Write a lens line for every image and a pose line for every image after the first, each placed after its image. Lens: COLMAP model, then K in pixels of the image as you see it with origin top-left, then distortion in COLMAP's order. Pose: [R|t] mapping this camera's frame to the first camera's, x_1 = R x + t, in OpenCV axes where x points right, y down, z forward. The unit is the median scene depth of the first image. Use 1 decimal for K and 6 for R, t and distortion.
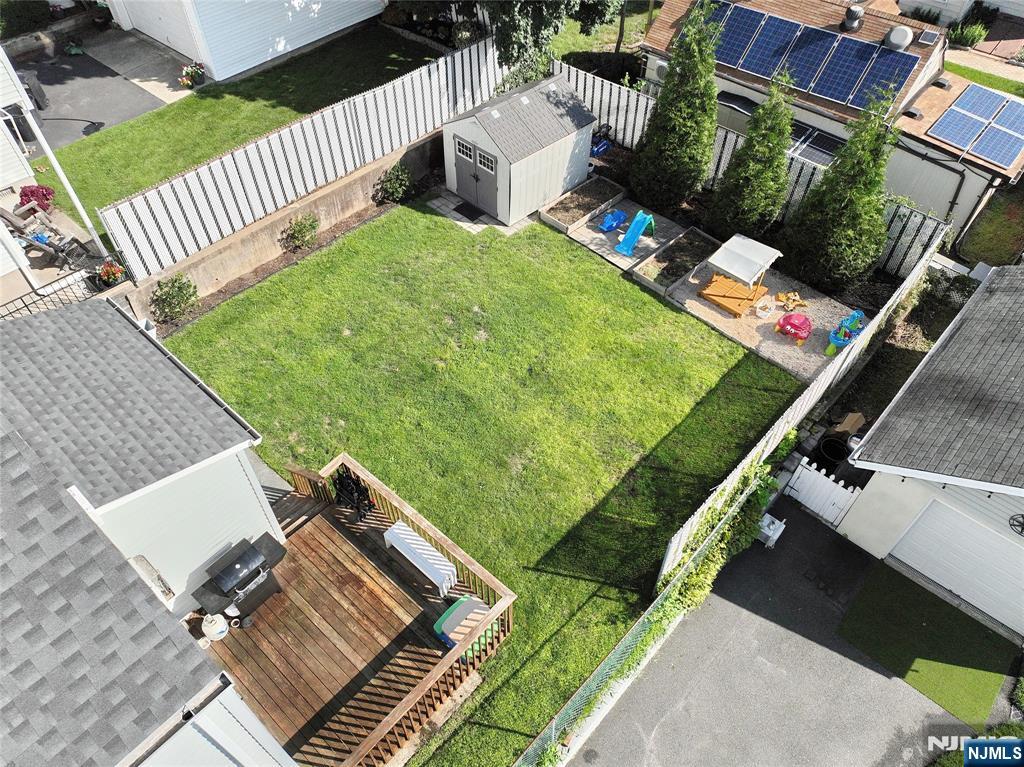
lens RADIAL K [[719.2, 0, 512.0], [0, 719.2, 383.5], [0, 0, 1]] dist [-0.003743, 0.021262]
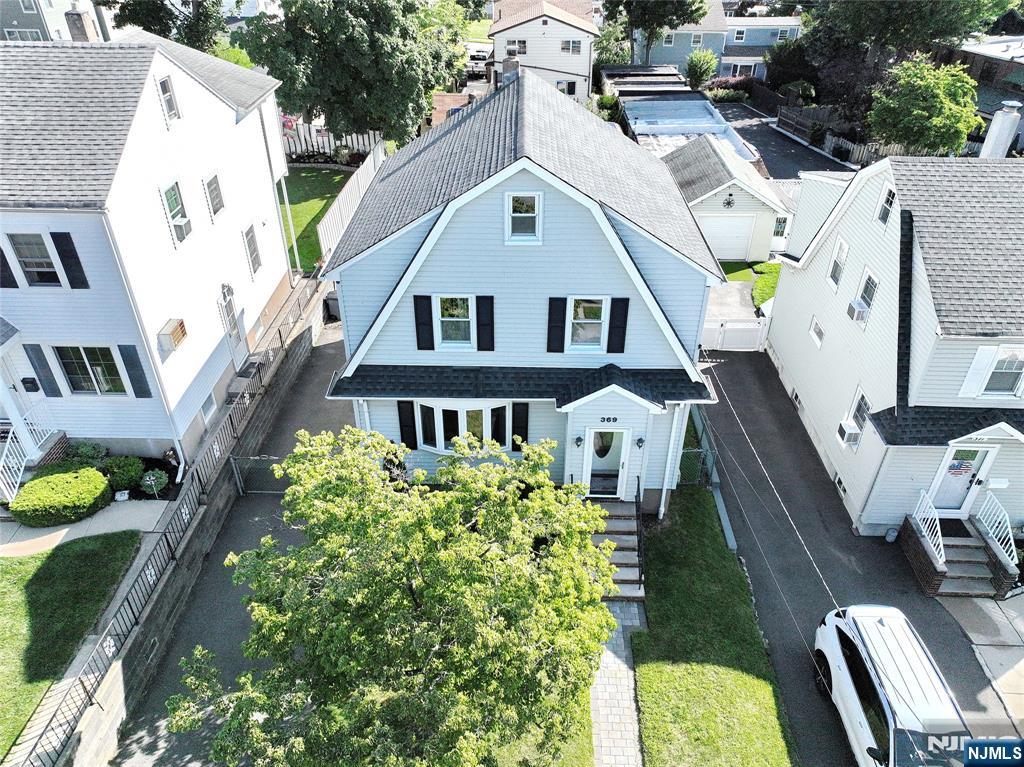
lens RADIAL K [[719.2, 0, 512.0], [0, 719.2, 383.5], [0, 0, 1]] dist [-0.003743, 0.021262]
pose [[0.756620, -0.366441, 0.541523, -1.177879], [0.493204, 0.863586, -0.104731, 0.471349], [-0.429274, 0.346323, 0.834137, -0.508306]]
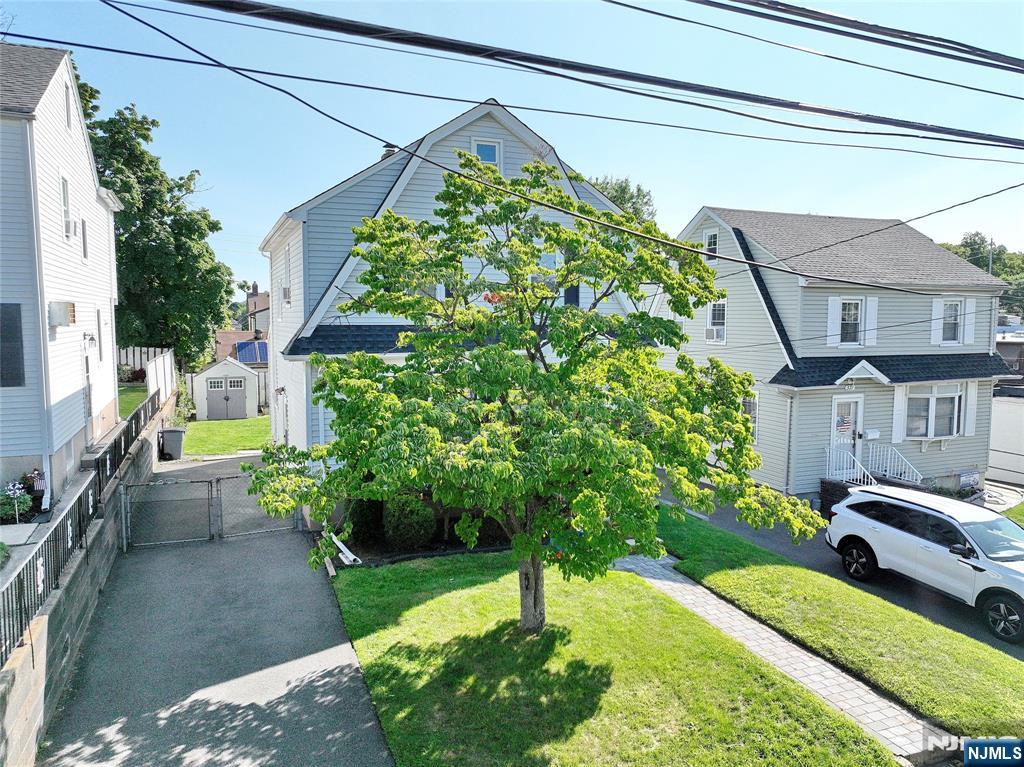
lens RADIAL K [[719.2, 0, 512.0], [0, 719.2, 383.5], [0, 0, 1]] dist [-0.003743, 0.021262]
pose [[0.426993, -0.082760, 0.900460, -1.485818], [0.682807, 0.682361, -0.261069, 0.680662], [-0.592833, 0.726315, 0.347873, -0.003940]]
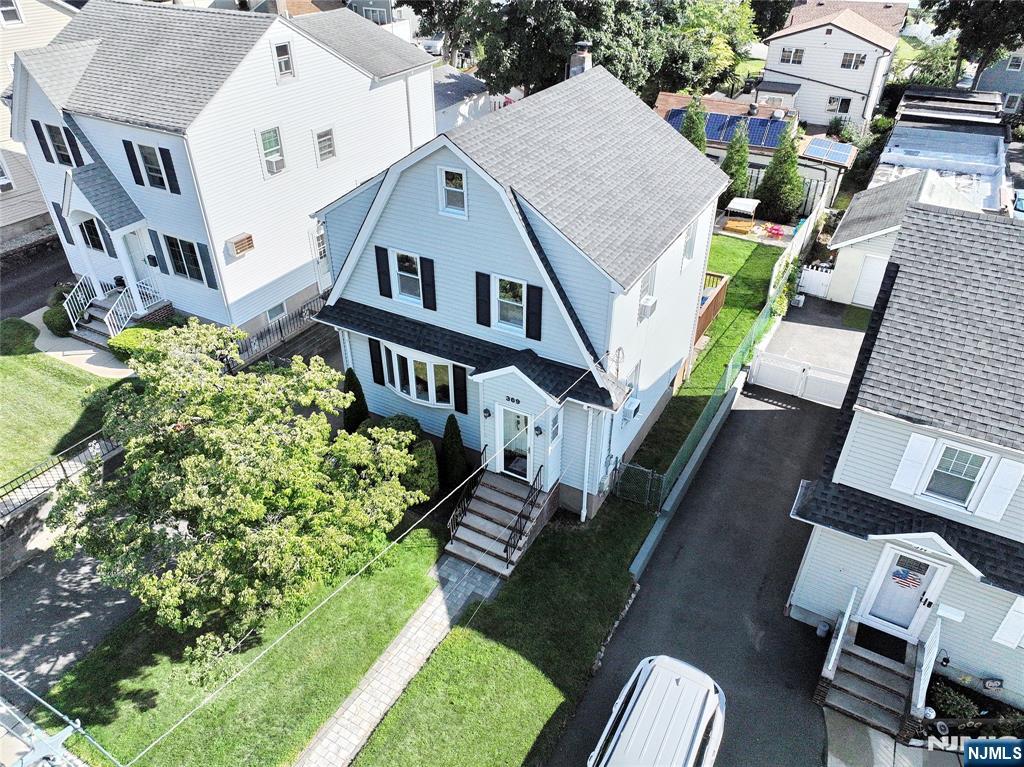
lens RADIAL K [[719.2, 0, 512.0], [0, 719.2, 383.5], [0, 0, 1]] dist [-0.003743, 0.021262]
pose [[0.975045, -0.124322, 0.183934, -0.758532], [0.167271, 0.956139, -0.240454, 0.695943], [-0.145973, 0.265220, 0.953074, -0.707632]]
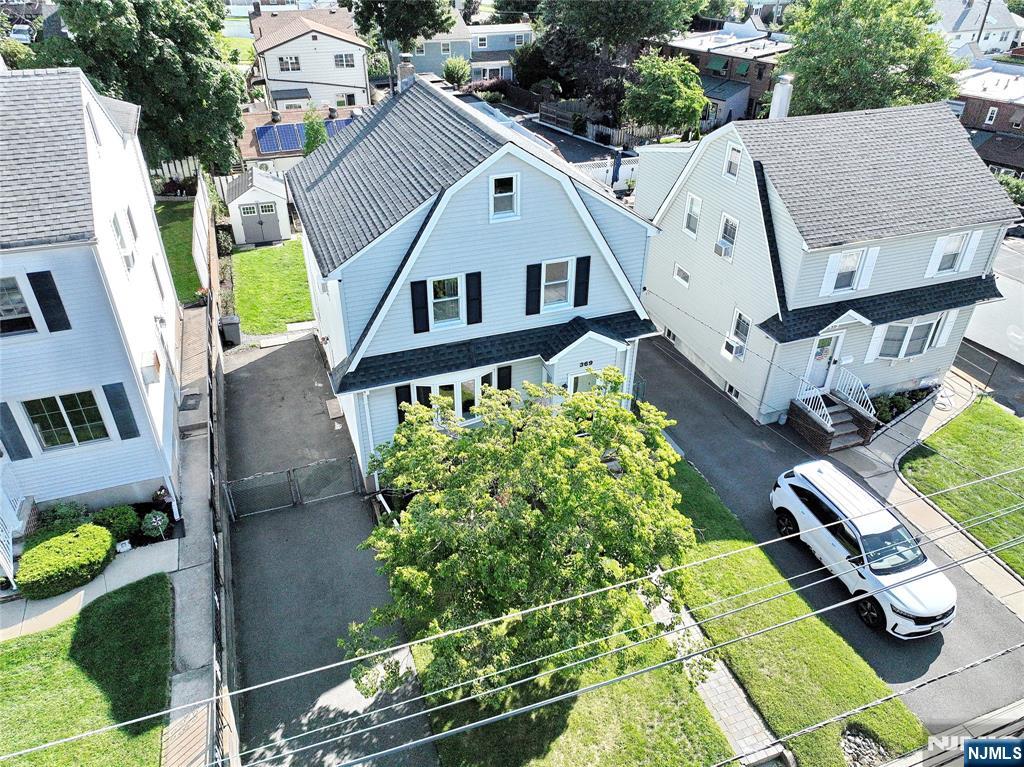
lens RADIAL K [[719.2, 0, 512.0], [0, 719.2, 383.5], [0, 0, 1]] dist [-0.003743, 0.021262]
pose [[0.462130, -0.483281, 0.743556, -1.475655], [0.666424, 0.742432, 0.068359, 0.345600], [-0.585077, 0.463933, 0.665170, -0.405385]]
